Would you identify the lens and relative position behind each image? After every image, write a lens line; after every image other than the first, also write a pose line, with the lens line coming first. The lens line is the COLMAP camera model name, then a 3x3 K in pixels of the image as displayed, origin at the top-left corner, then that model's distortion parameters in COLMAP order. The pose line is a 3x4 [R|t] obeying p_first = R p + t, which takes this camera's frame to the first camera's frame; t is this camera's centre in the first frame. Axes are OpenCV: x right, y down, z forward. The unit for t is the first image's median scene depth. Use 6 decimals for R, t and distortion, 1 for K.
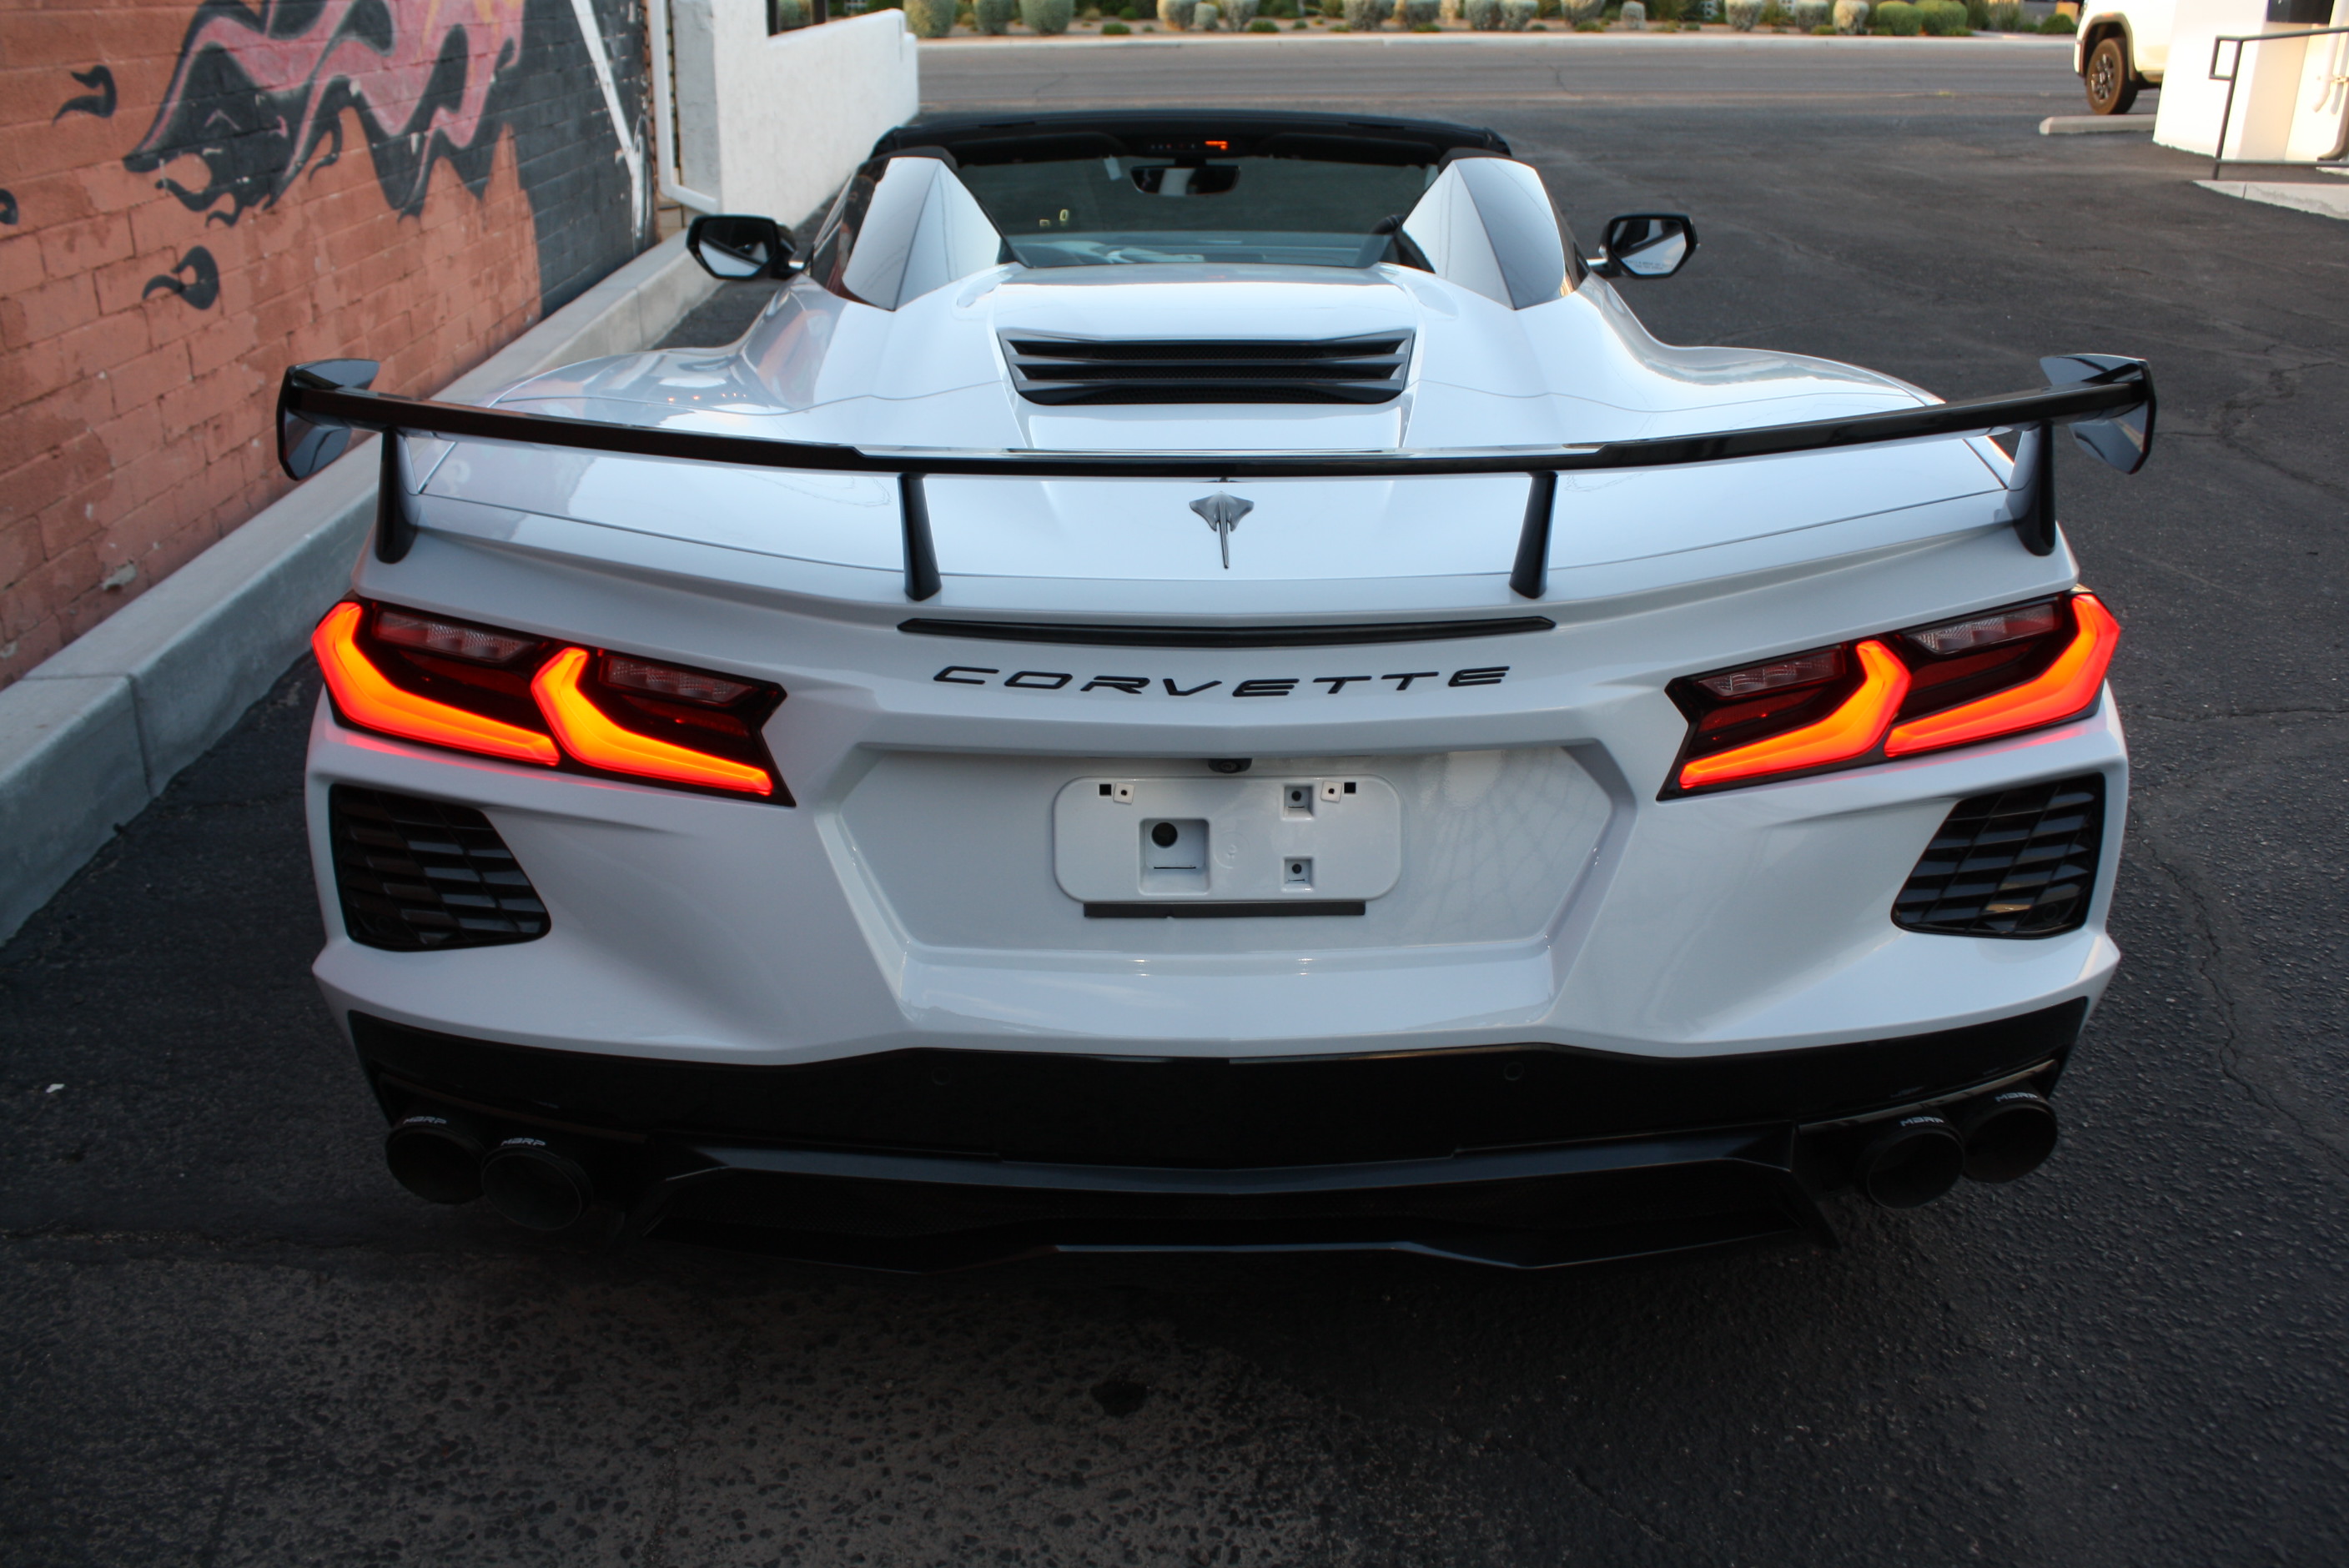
lens RADIAL K [[2017.7, 0, 1234.9], [0, 2017.7, 787.8], [0, 0, 1]] dist [-0.167167, 0.139334]
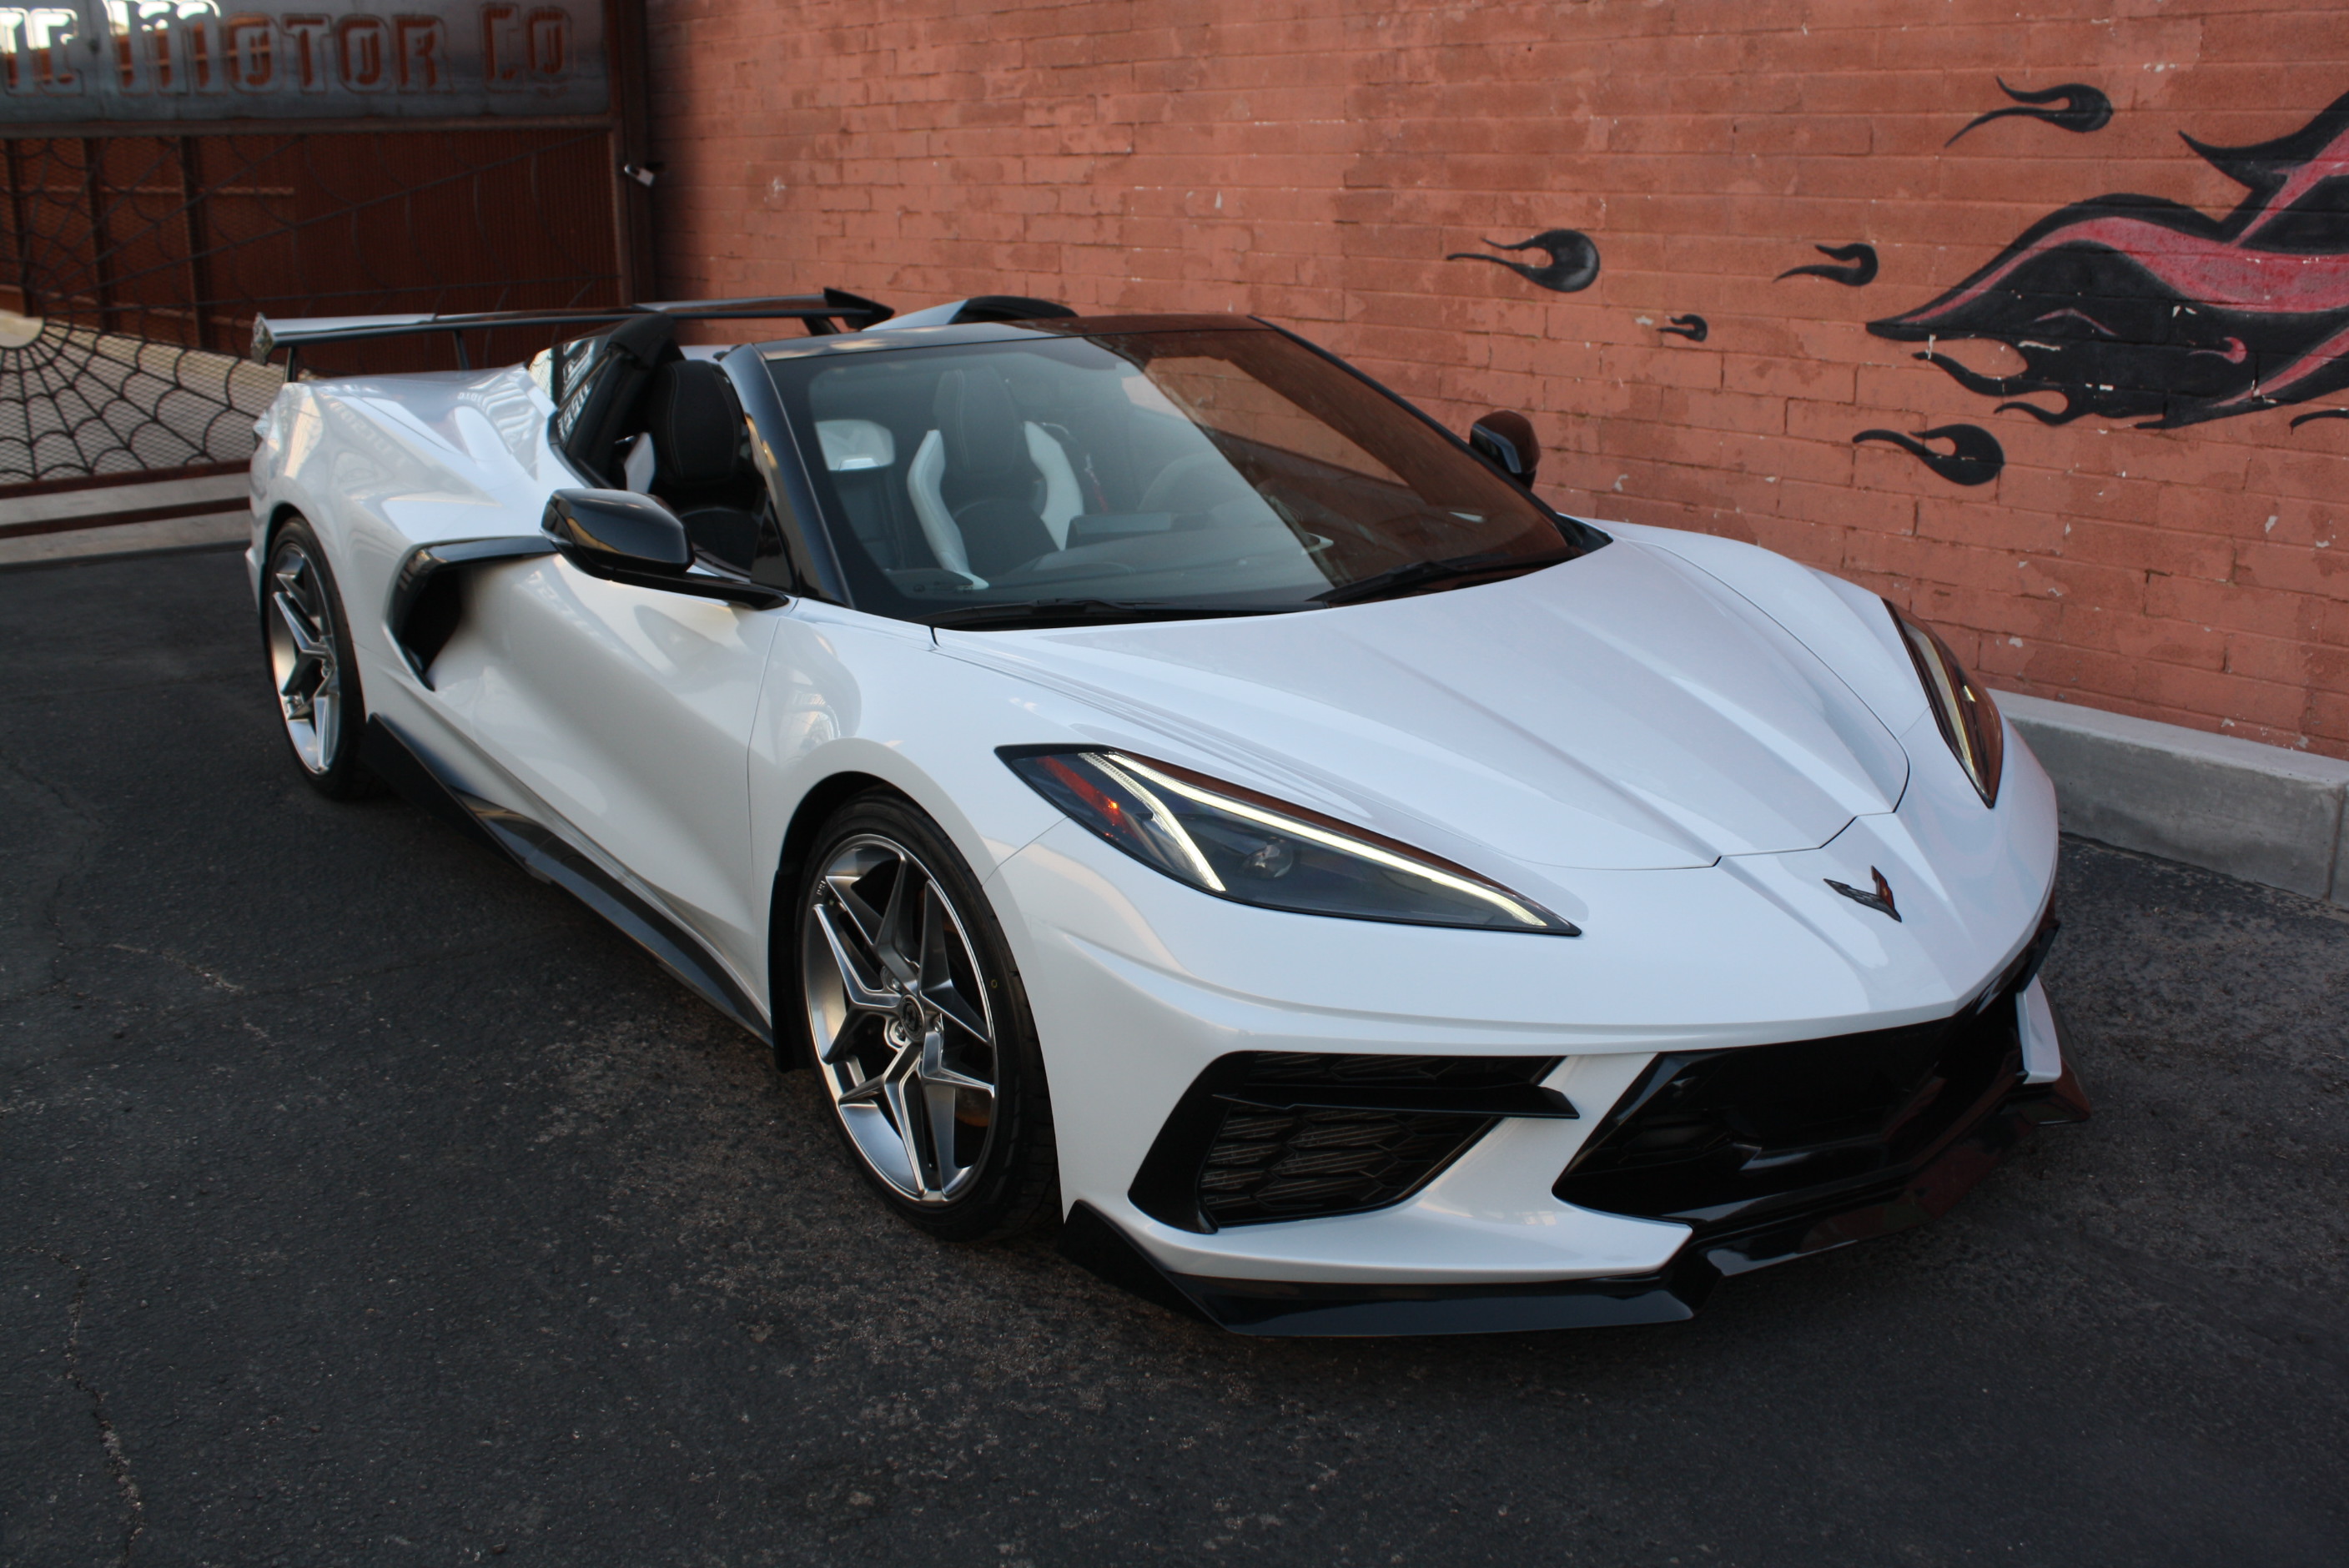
lens RADIAL K [[2205.4, 0, 1131.7], [0, 2205.4, 749.8], [0, 0, 1]] dist [-0.113568, 0.000000]
pose [[-0.824019, 0.144534, -0.547816, 0.487859], [-0.215809, 0.813947, 0.539367, -0.665303], [0.523850, 0.562673, -0.639516, 1.602557]]
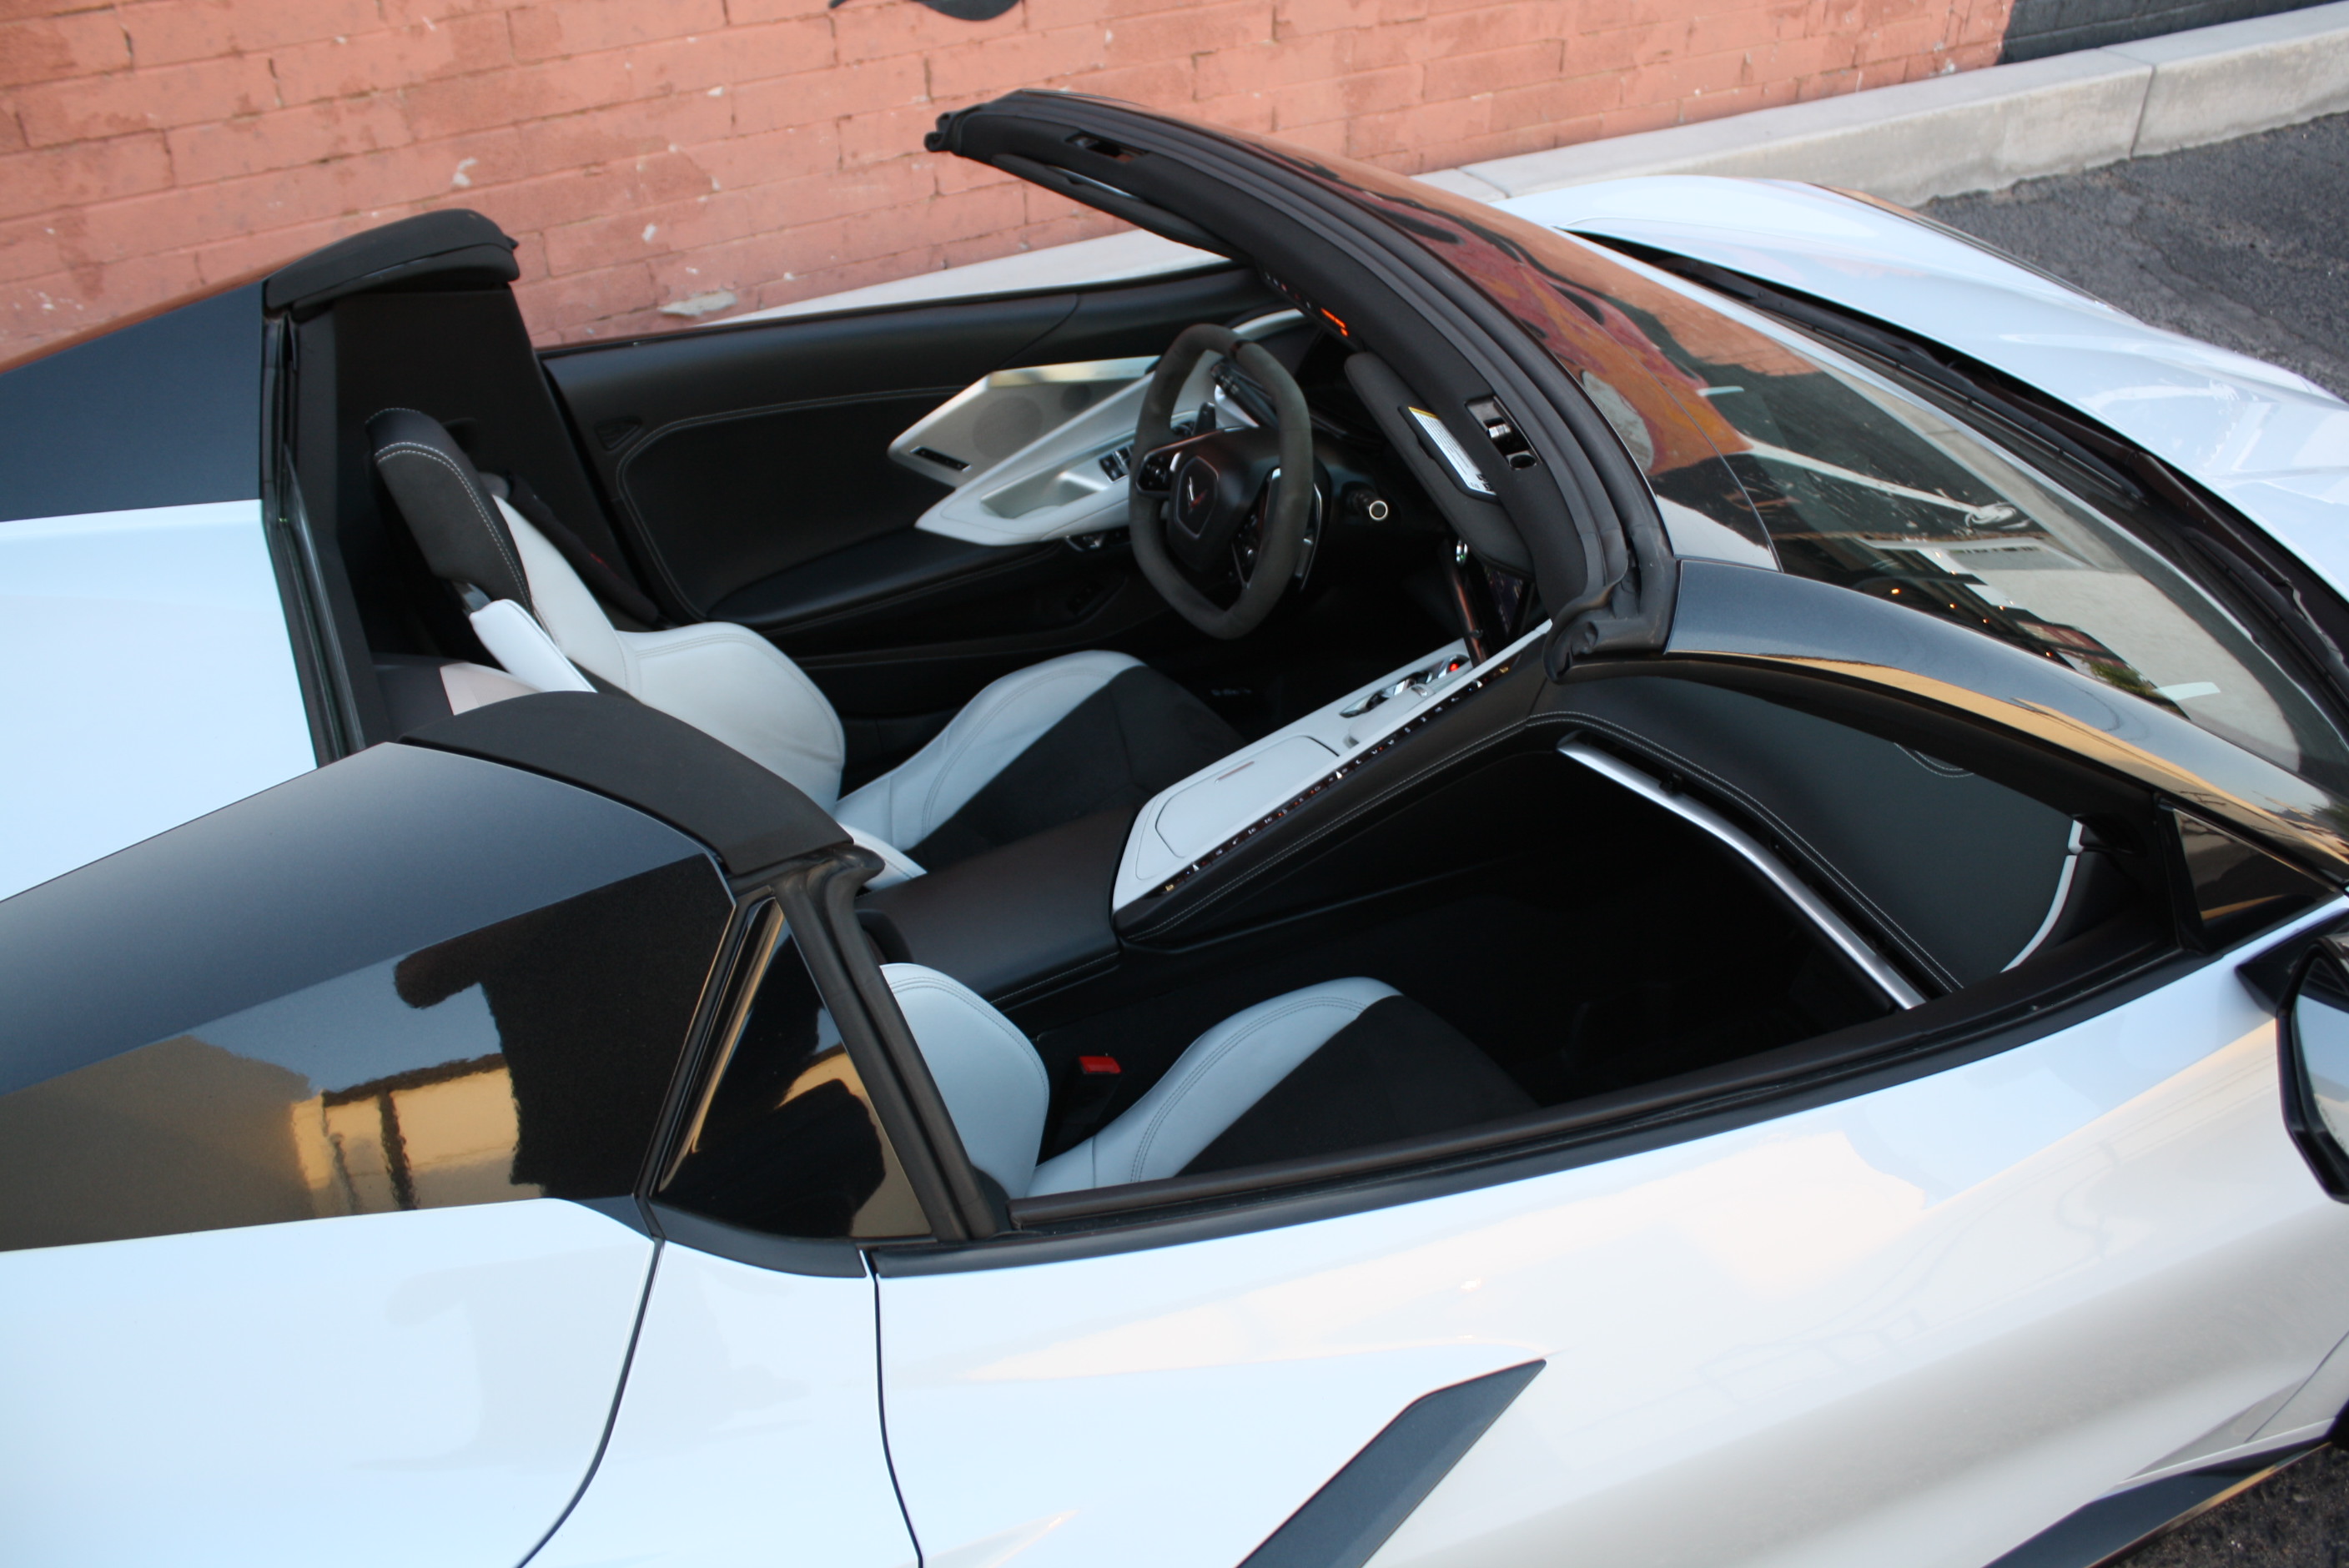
lens RADIAL K [[2017.7, 0, 1214.5], [0, 2017.7, 788.9], [0, 0, 1]] dist [-0.167167, 0.139334]
pose [[0.431483, 0.530389, -0.729733, 0.322758], [-0.341229, 0.844765, 0.412232, -0.357748], [0.835096, 0.071136, 0.545486, 0.646461]]
